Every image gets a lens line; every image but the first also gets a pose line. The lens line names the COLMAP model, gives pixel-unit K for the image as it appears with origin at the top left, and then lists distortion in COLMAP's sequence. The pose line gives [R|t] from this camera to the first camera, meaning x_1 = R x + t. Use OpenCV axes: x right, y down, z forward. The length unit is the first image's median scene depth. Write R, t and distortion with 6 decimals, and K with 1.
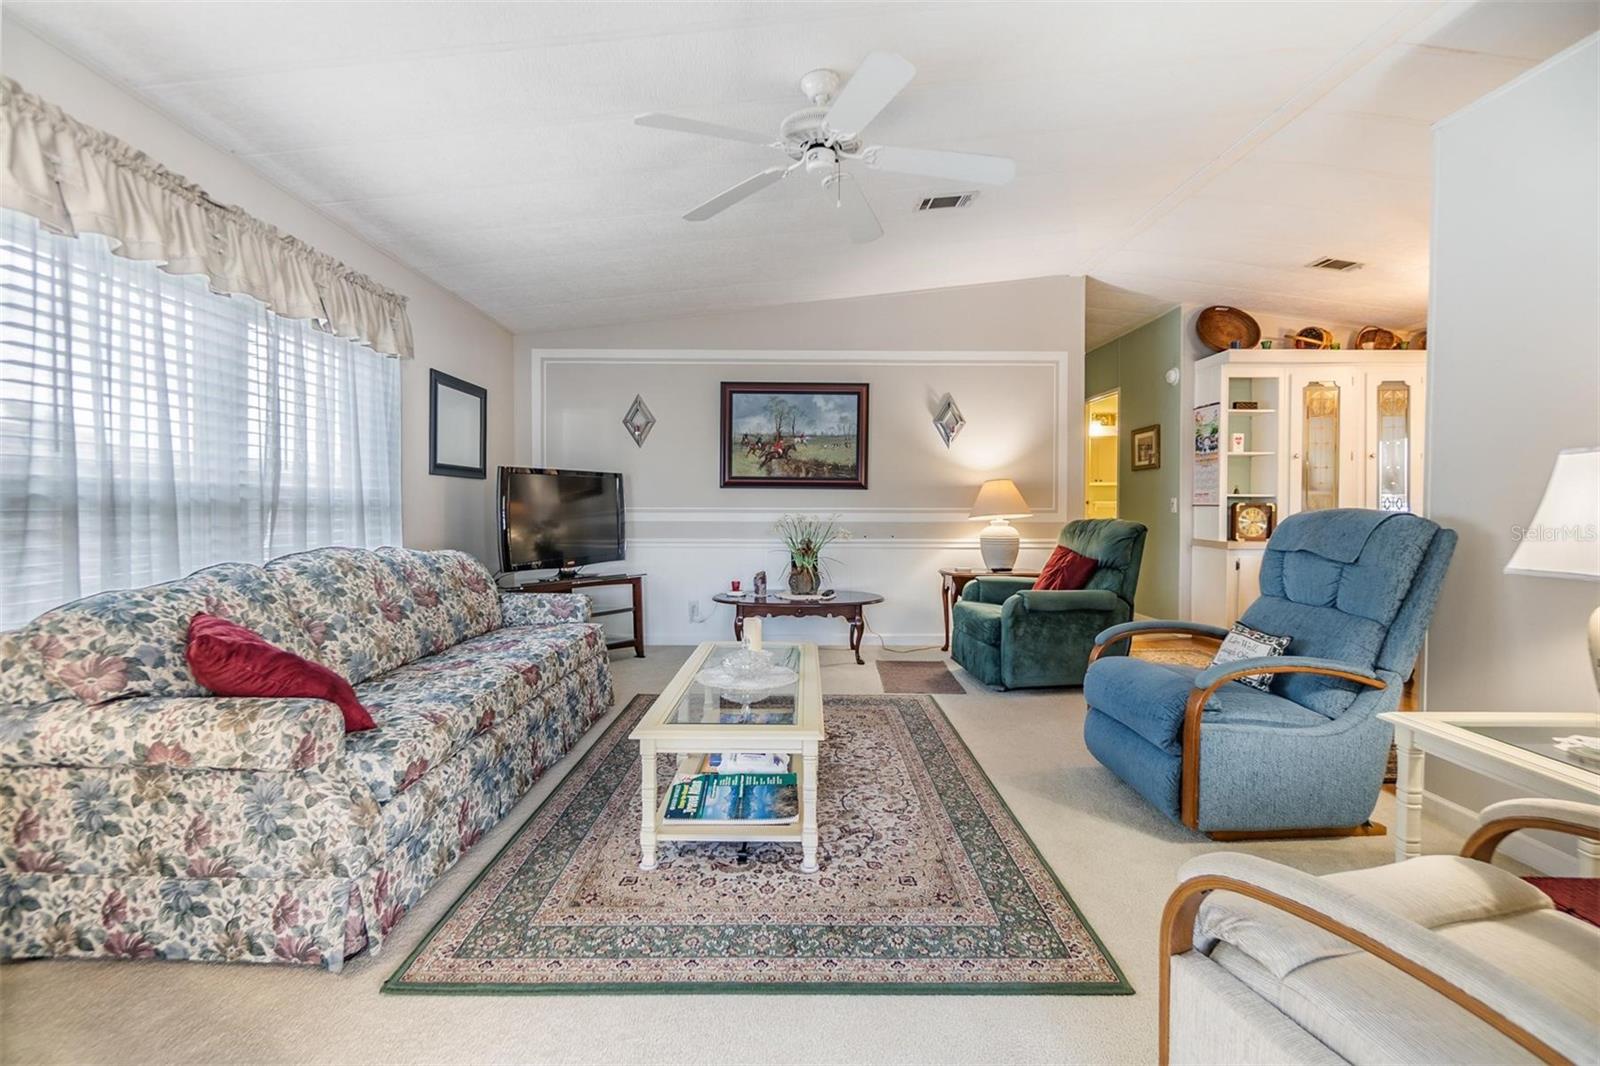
lens RADIAL K [[698.2, 0, 788.0], [0, 698.2, 517.9], [0, 0, 1]] dist [-0.006126, 0.000953]
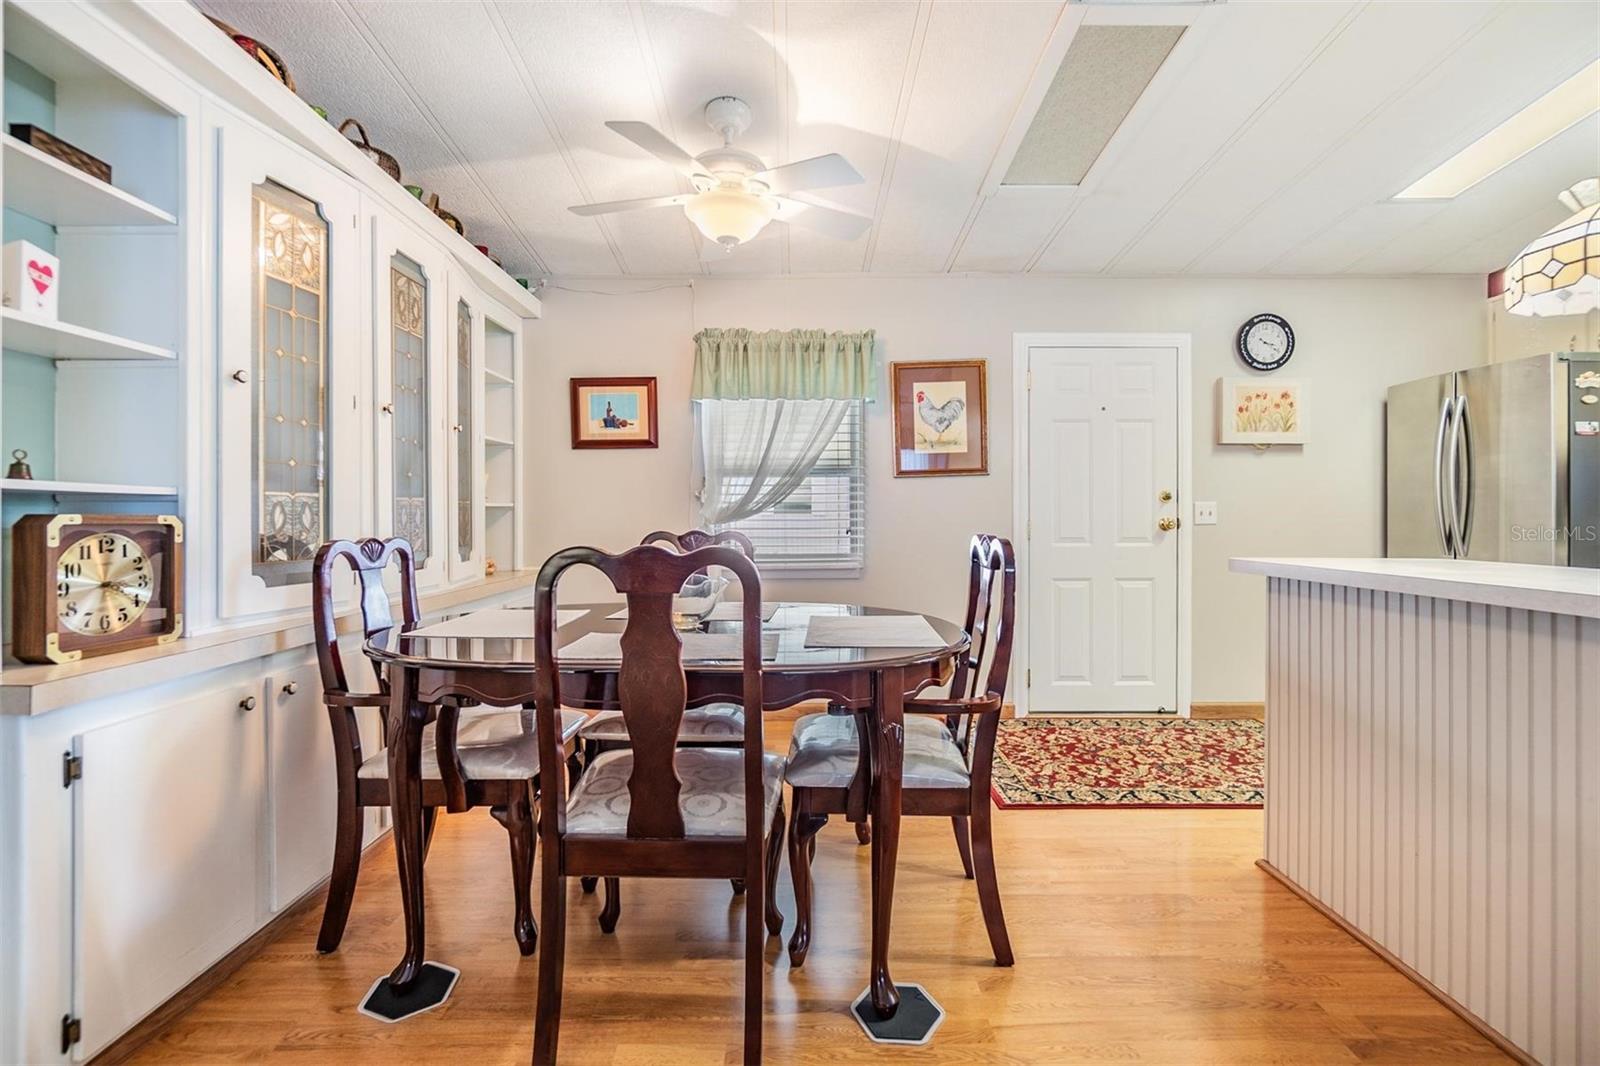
lens RADIAL K [[698.2, 0, 795.1], [0, 698.2, 516.7], [0, 0, 1]] dist [-0.006126, 0.000953]
pose [[0.006127, -0.000935, 0.999981, 0.533034], [0.023688, 0.999719, 0.000790, -0.019726], [-0.999701, 0.023682, 0.006147, 0.984498]]
